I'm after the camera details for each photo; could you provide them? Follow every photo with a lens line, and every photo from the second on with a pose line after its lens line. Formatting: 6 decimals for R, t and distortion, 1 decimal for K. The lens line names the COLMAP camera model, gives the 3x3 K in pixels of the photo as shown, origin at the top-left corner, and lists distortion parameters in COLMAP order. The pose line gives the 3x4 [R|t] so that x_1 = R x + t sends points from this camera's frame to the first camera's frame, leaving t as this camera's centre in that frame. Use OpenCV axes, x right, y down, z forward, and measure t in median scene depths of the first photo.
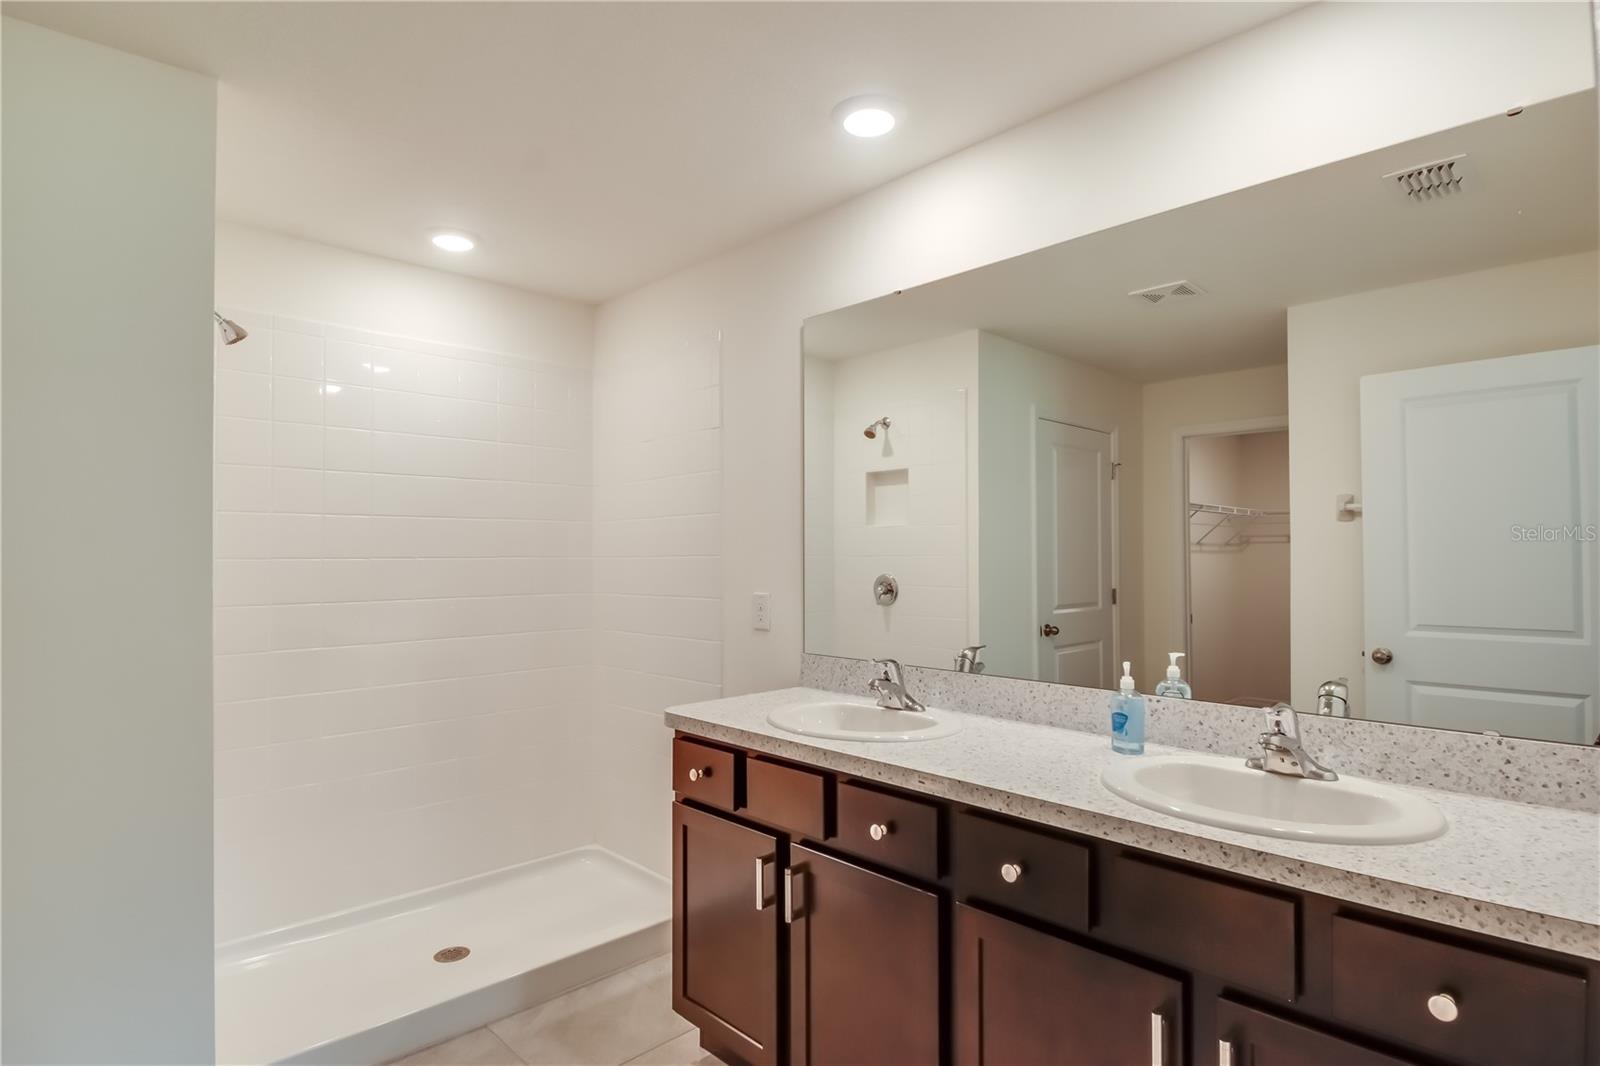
lens RADIAL K [[882.6, 0, 810.7], [0, 882.6, 551.7], [0, 0, 1]] dist [-0.000819, 0.000015]
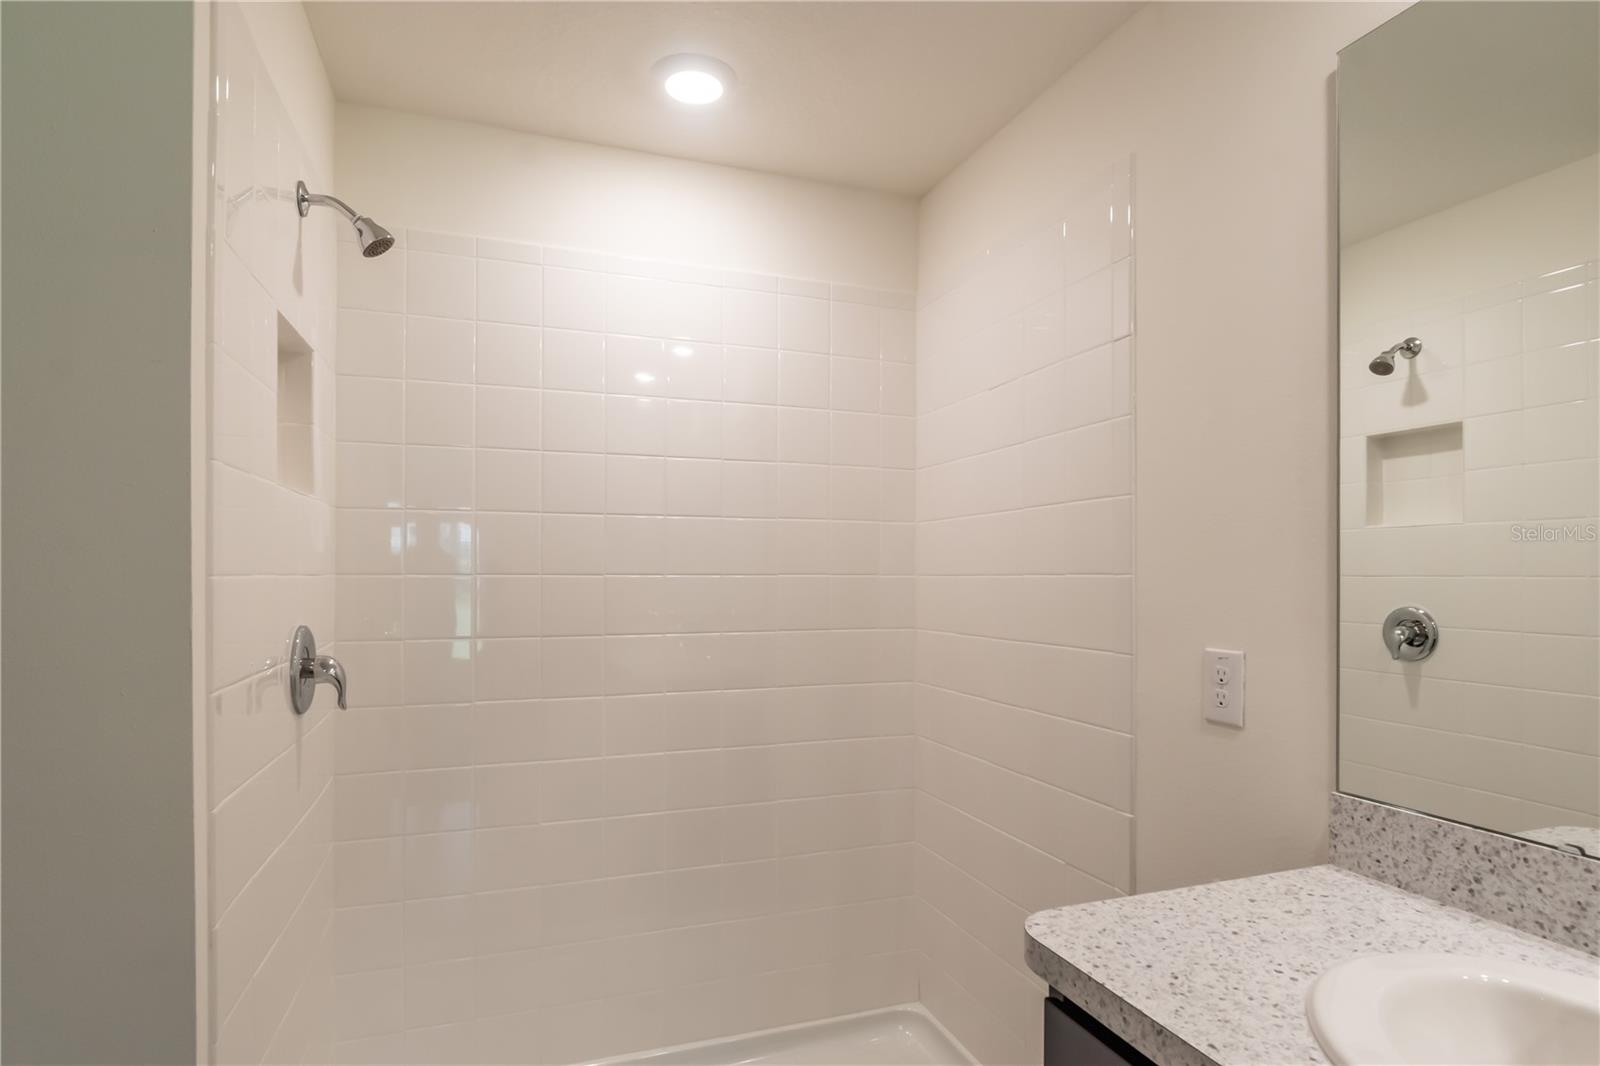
lens RADIAL K [[882.6, 0, 810.7], [0, 882.6, 551.7], [0, 0, 1]] dist [-0.000819, 0.000015]
pose [[0.920507, -0.001785, -0.390722, -0.062879], [-0.005624, 0.999825, -0.017816, 0.001387], [0.390686, 0.018597, 0.920336, 0.376186]]
